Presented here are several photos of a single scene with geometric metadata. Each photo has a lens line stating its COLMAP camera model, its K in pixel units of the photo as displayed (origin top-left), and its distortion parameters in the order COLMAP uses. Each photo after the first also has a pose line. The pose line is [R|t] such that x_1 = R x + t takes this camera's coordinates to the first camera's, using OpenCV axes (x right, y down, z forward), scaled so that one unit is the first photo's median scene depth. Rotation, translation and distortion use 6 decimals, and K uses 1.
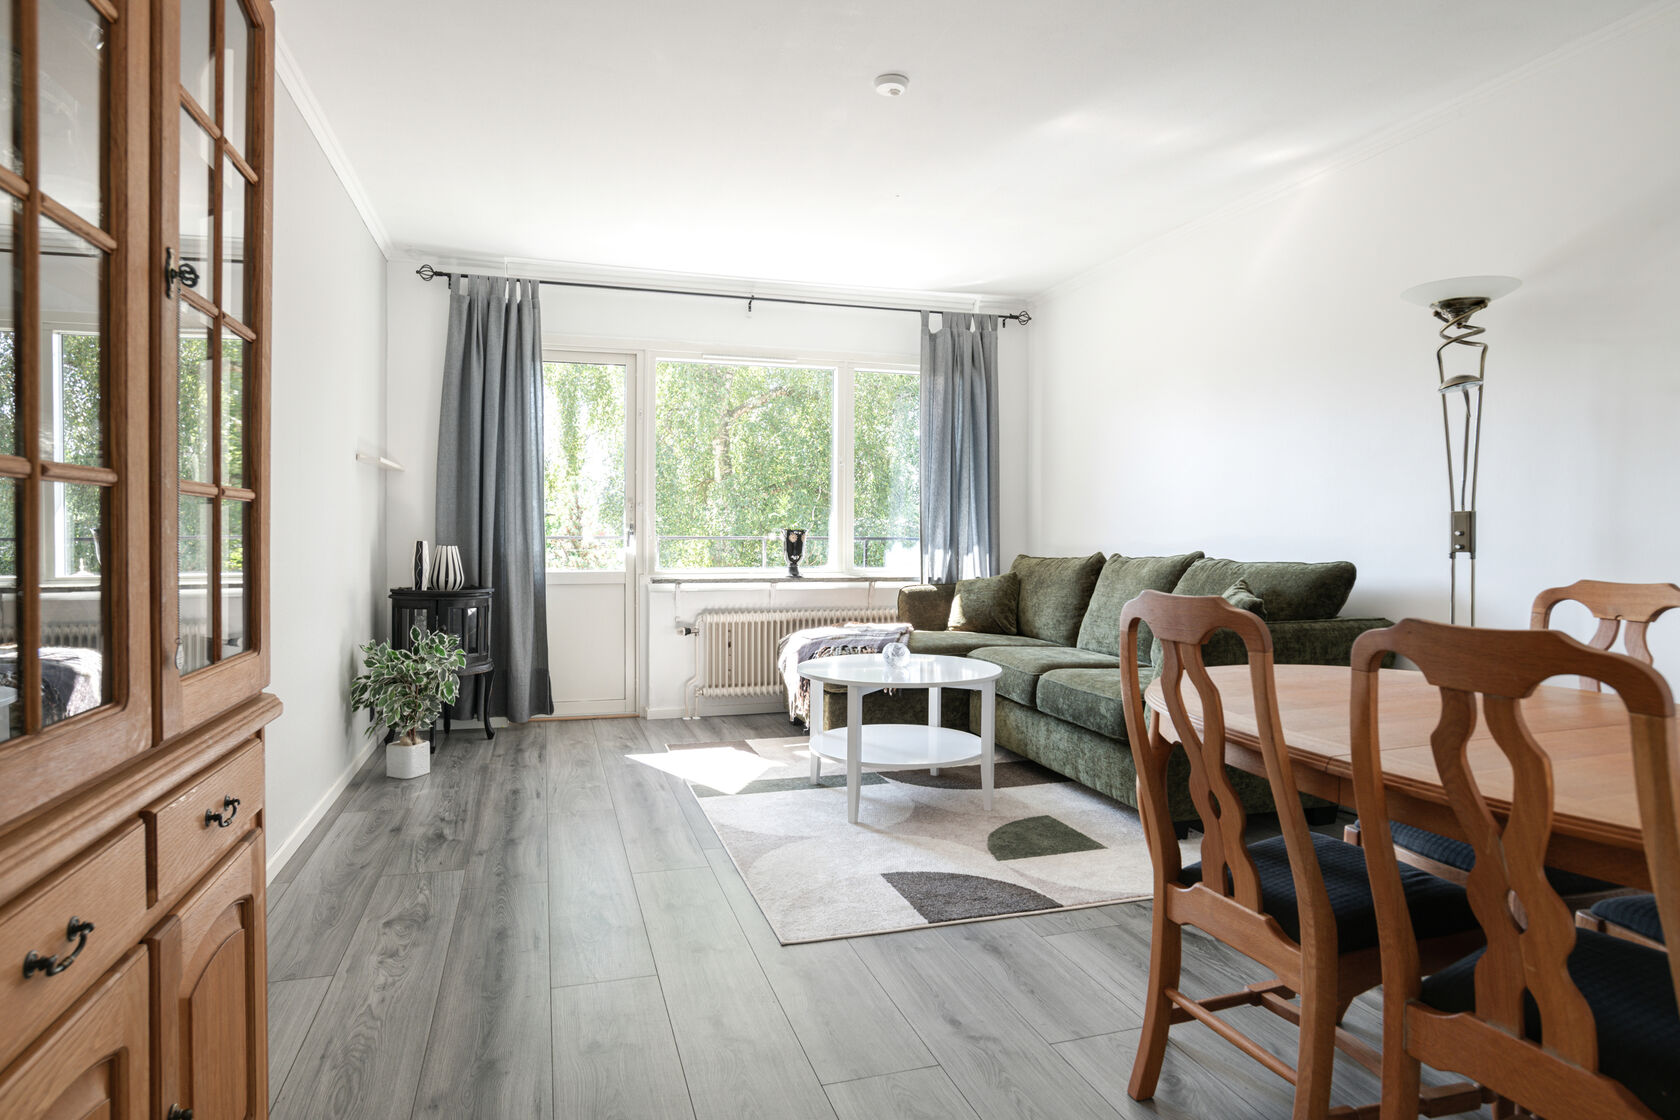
lens RADIAL K [[934.3, 0, 840.0], [0, 934.3, 560.0], [0, 0, 1]] dist [-0.031390, -0.000198]
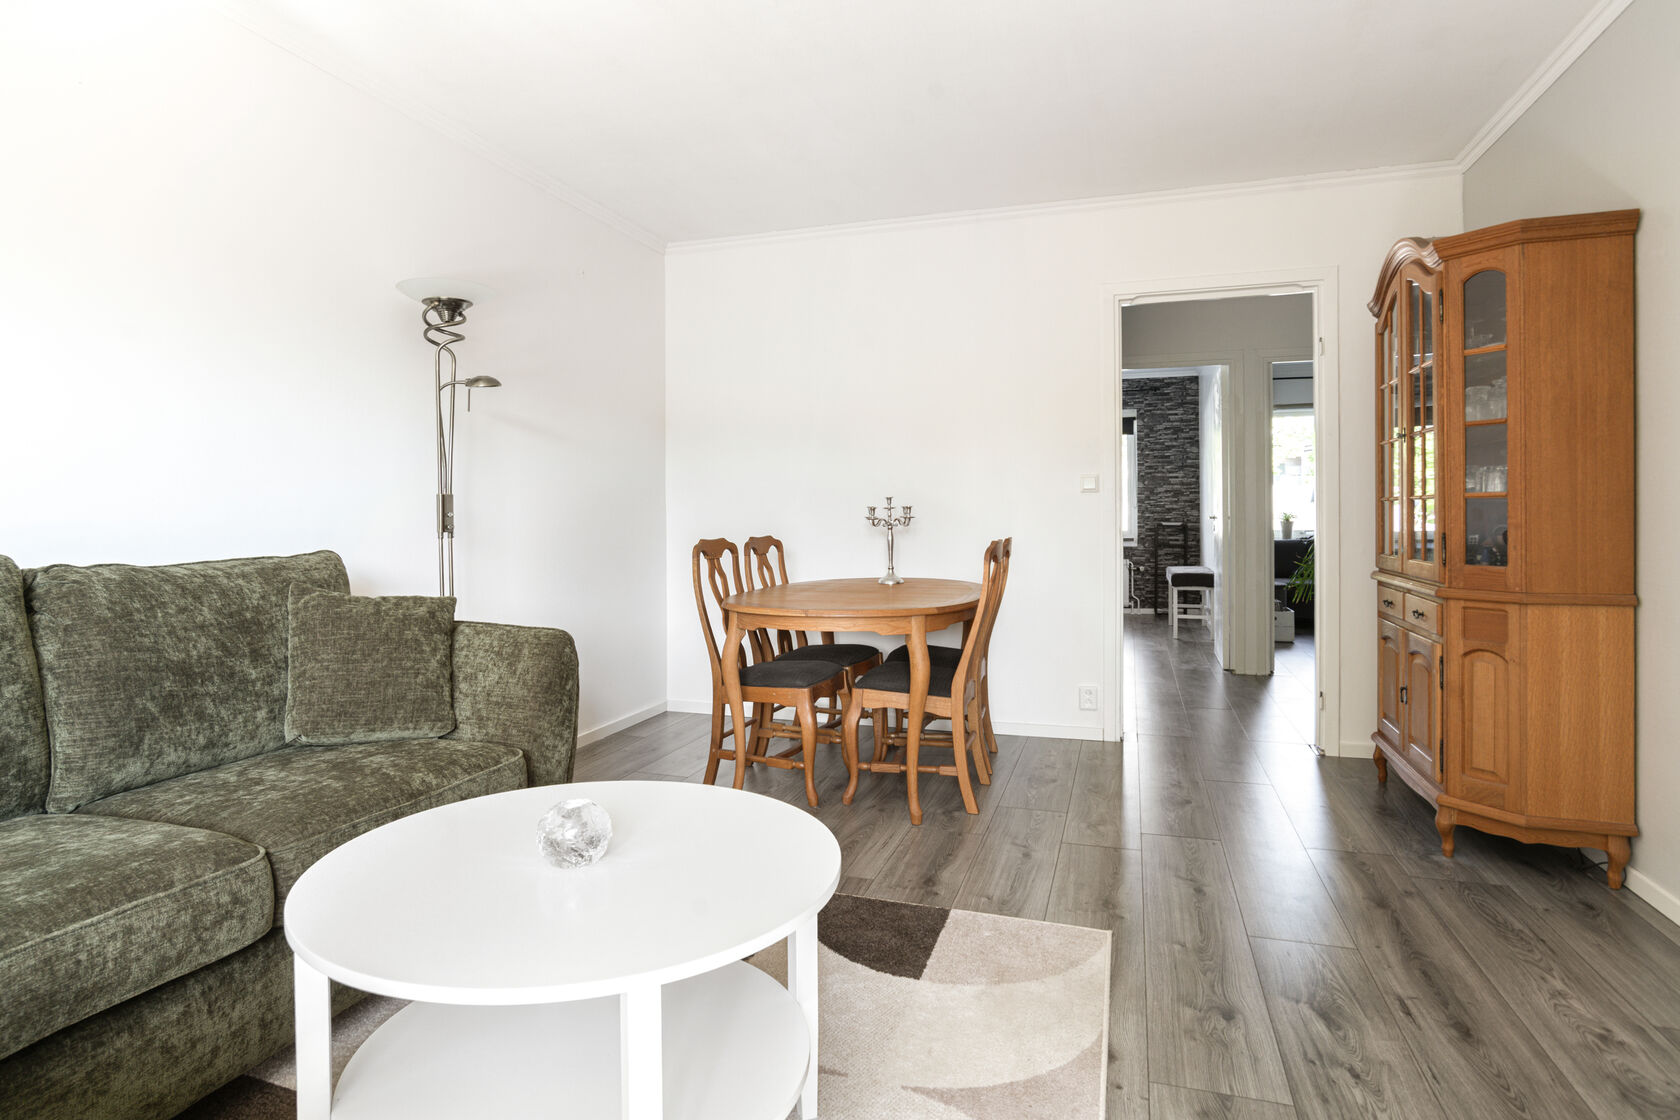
lens RADIAL K [[916.4, 0, 836.7], [0, 916.4, 519.6], [0, 0, 1]] dist [0.000268, -0.000158]
pose [[-0.815912, 0.000689, 0.578176, -0.220130], [0.016501, 0.999620, 0.022094, -0.027971], [-0.577941, 0.027568, -0.815613, 1.107691]]
